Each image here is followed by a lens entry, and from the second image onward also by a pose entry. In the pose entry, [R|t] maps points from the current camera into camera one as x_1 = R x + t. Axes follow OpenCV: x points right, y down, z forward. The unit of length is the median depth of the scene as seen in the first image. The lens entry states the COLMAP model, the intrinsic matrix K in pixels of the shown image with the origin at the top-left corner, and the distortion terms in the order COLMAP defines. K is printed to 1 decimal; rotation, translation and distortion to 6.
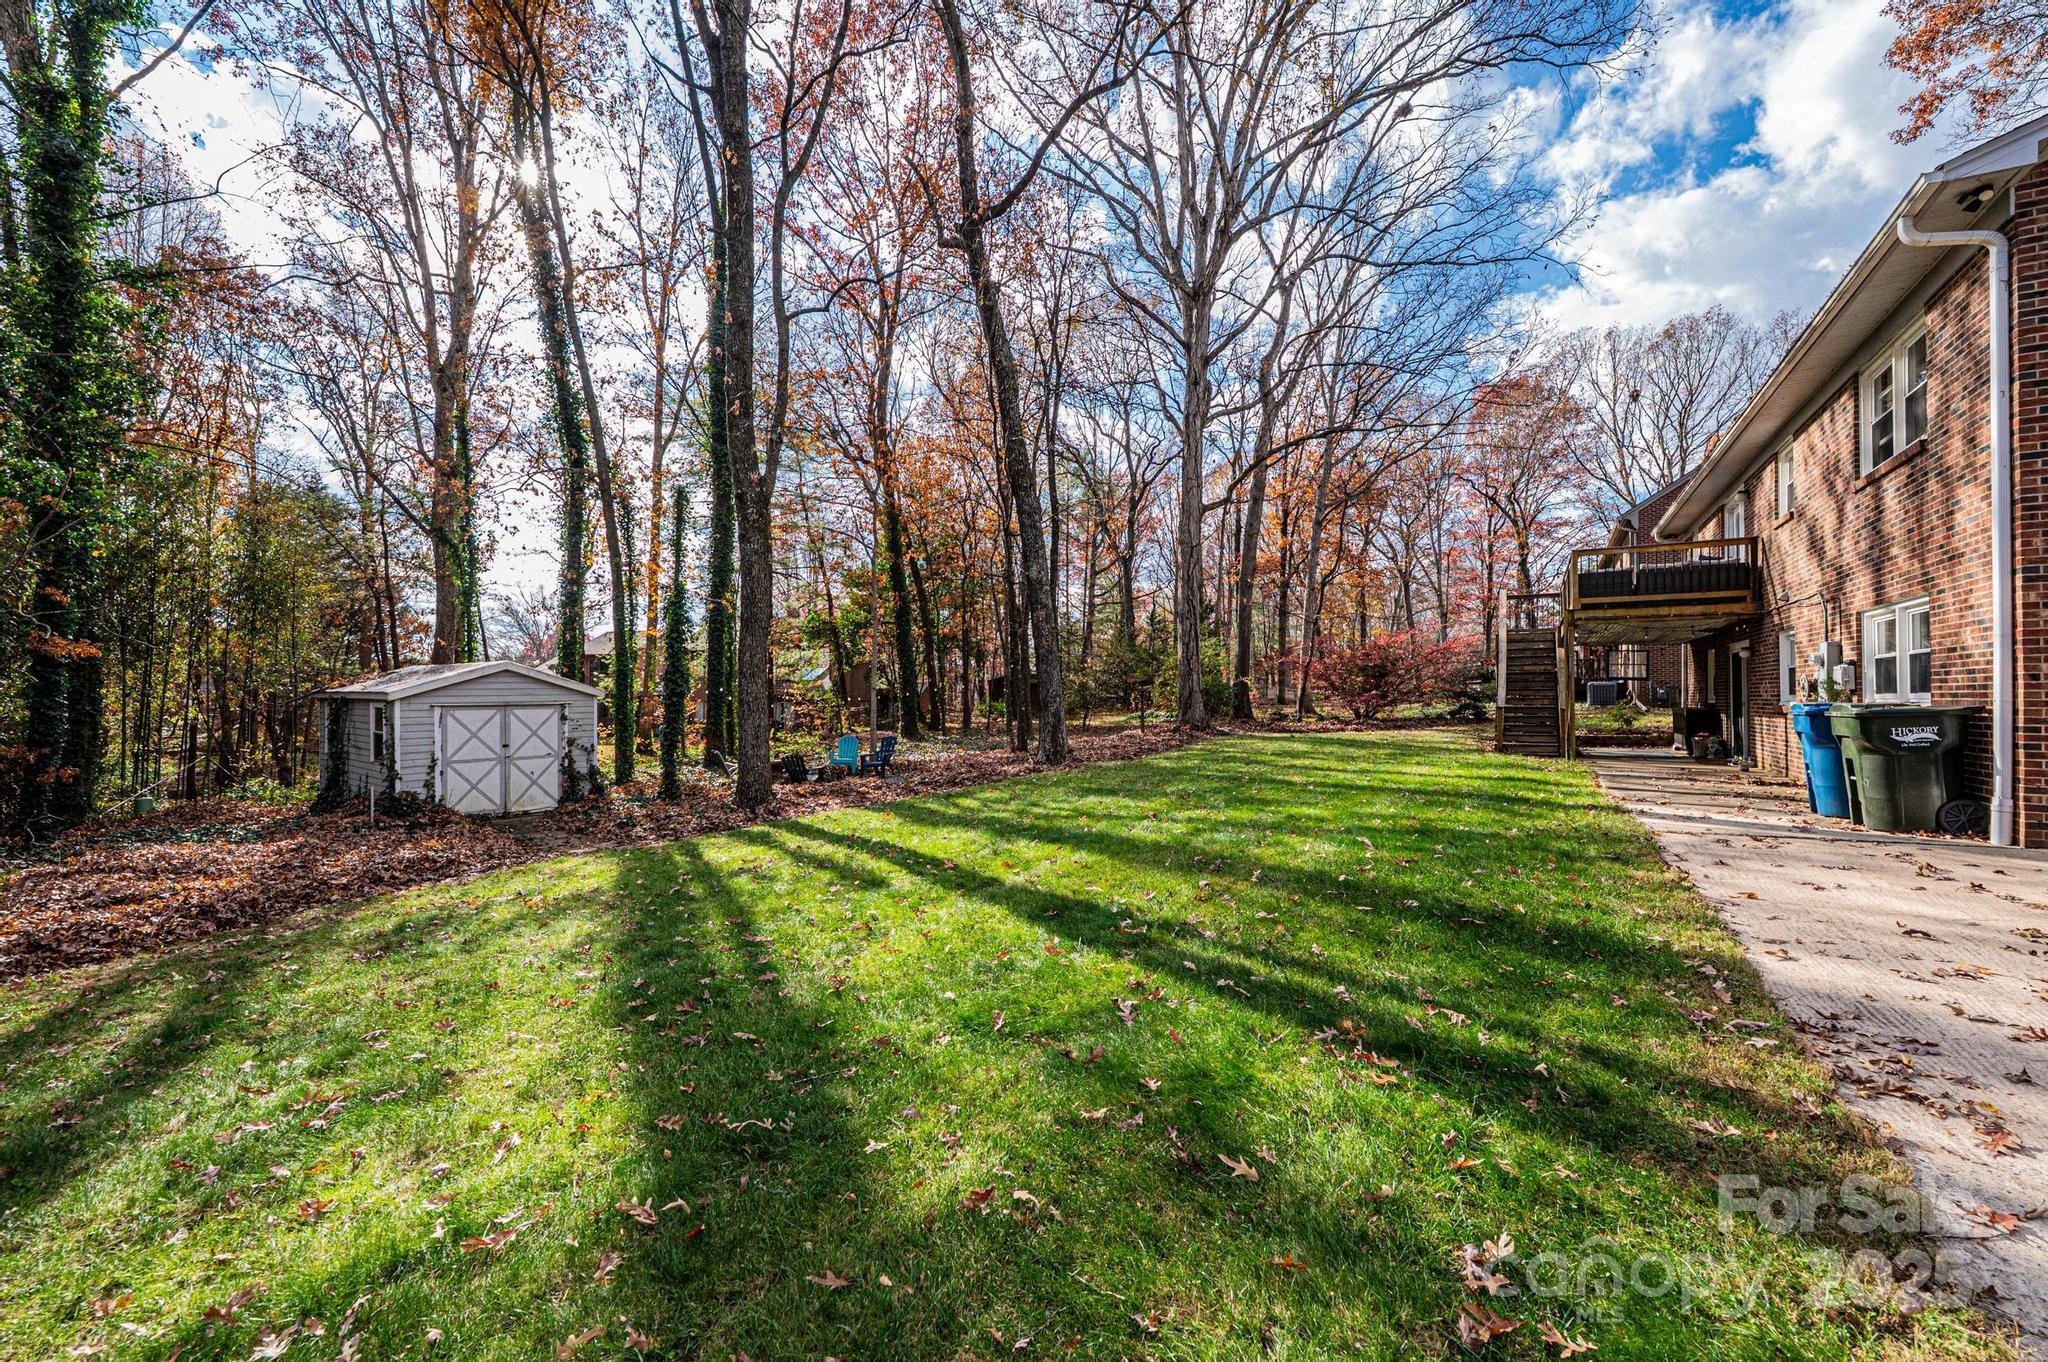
lens RADIAL K [[825.8, 0, 1020.4], [0, 825.8, 687.6], [0, 0, 1]] dist [-0.002842, 0.000028]
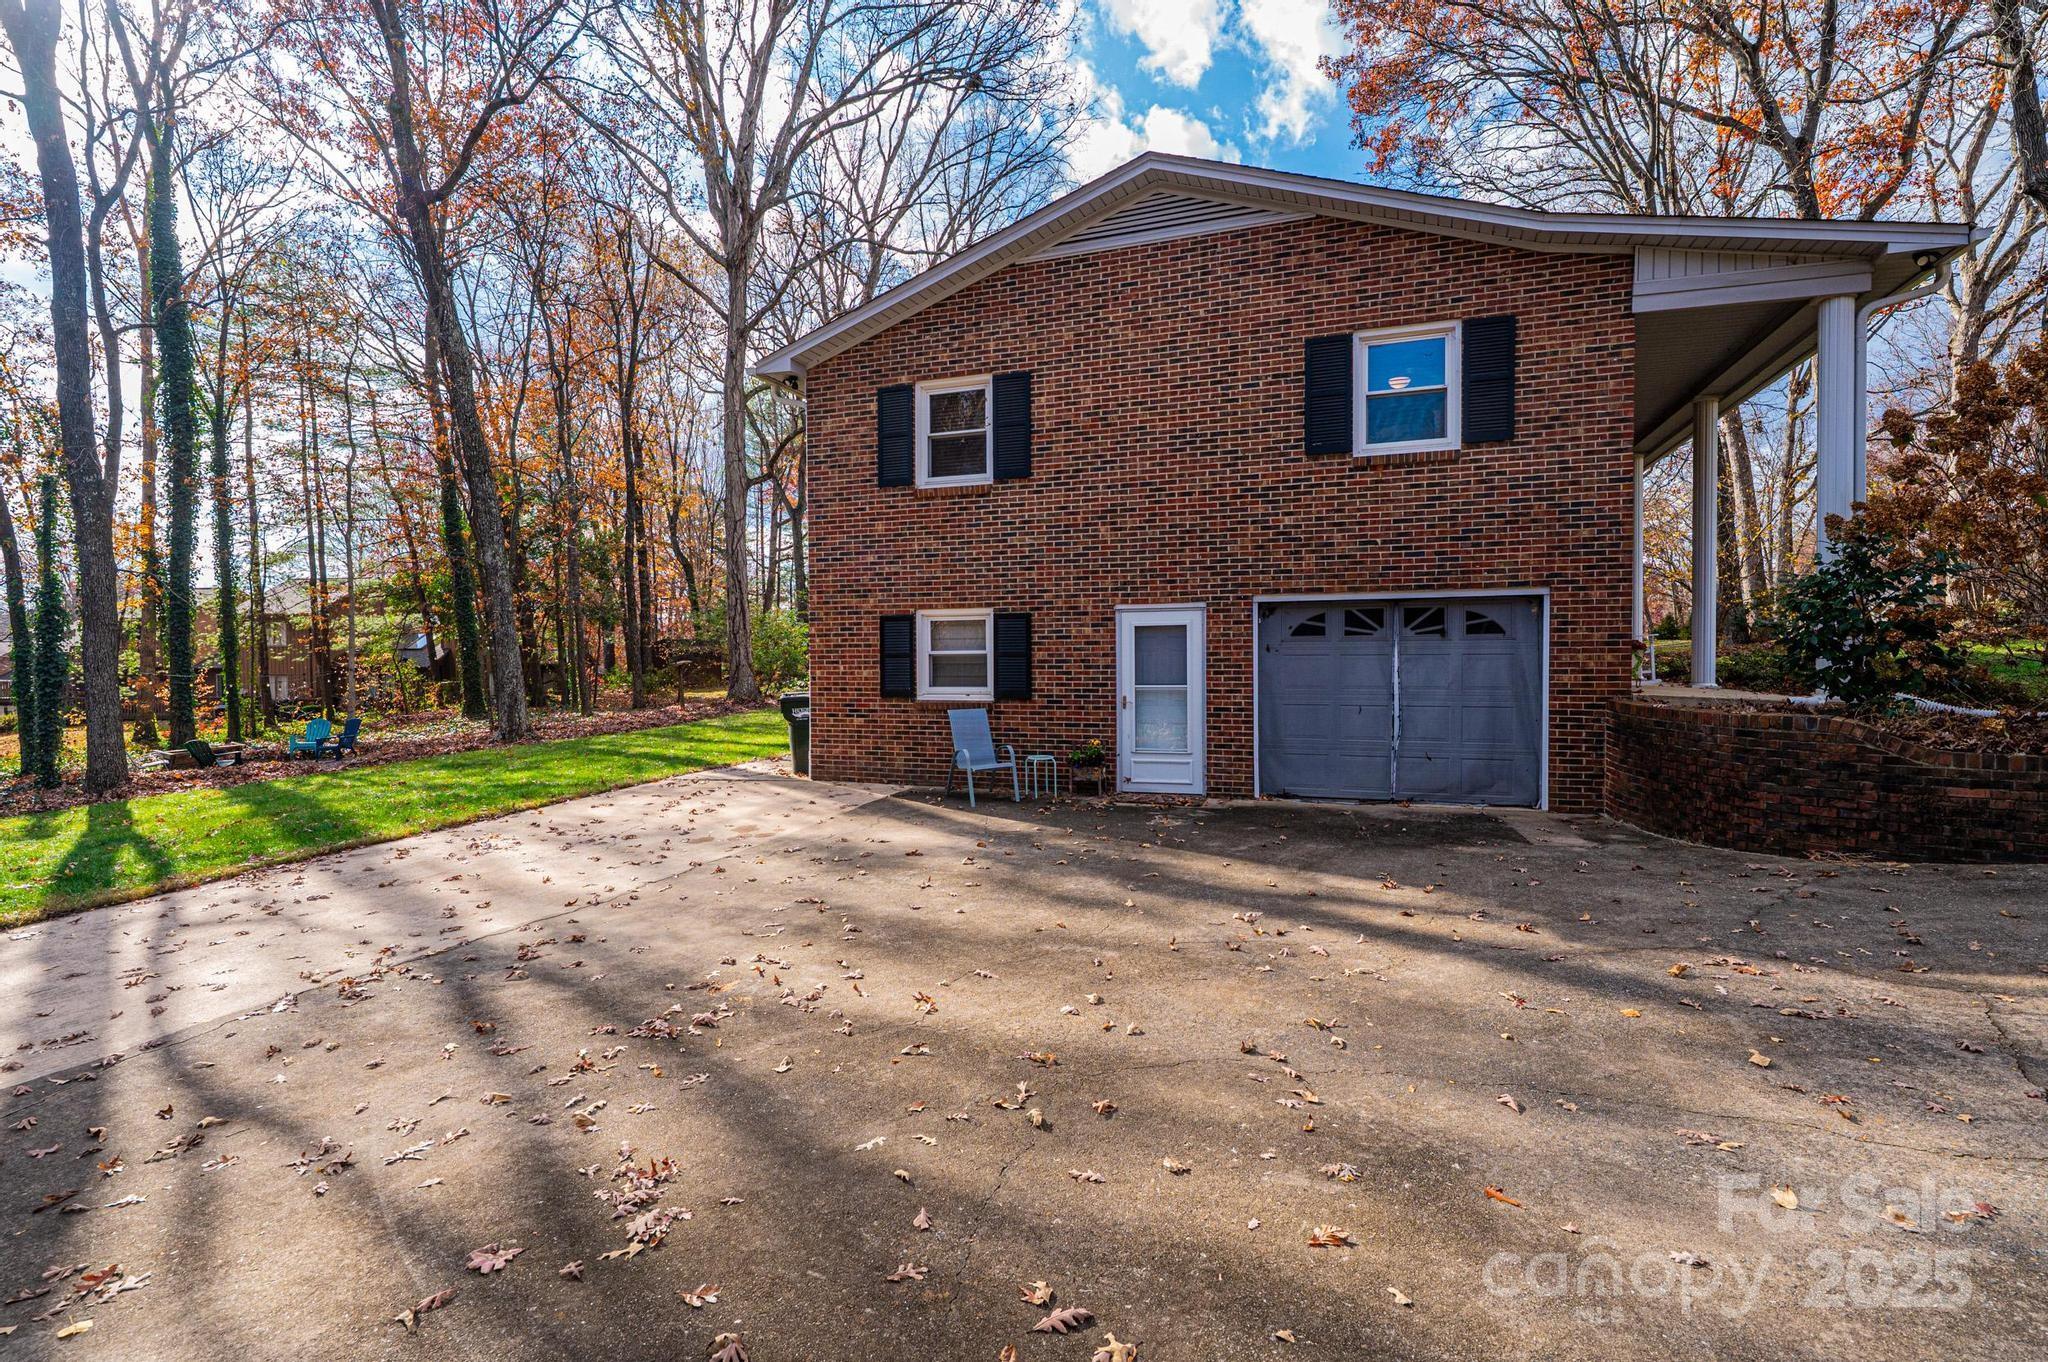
lens RADIAL K [[995.7, 0, 1020.1], [0, 995.7, 686.0], [0, 0, 1]] dist [0.001429, -0.000142]
pose [[0.978183, -0.017407, 0.207016, 0.748663], [0.008867, 0.999074, 0.042113, -0.047242], [-0.207558, -0.039358, 0.977431, -0.661513]]
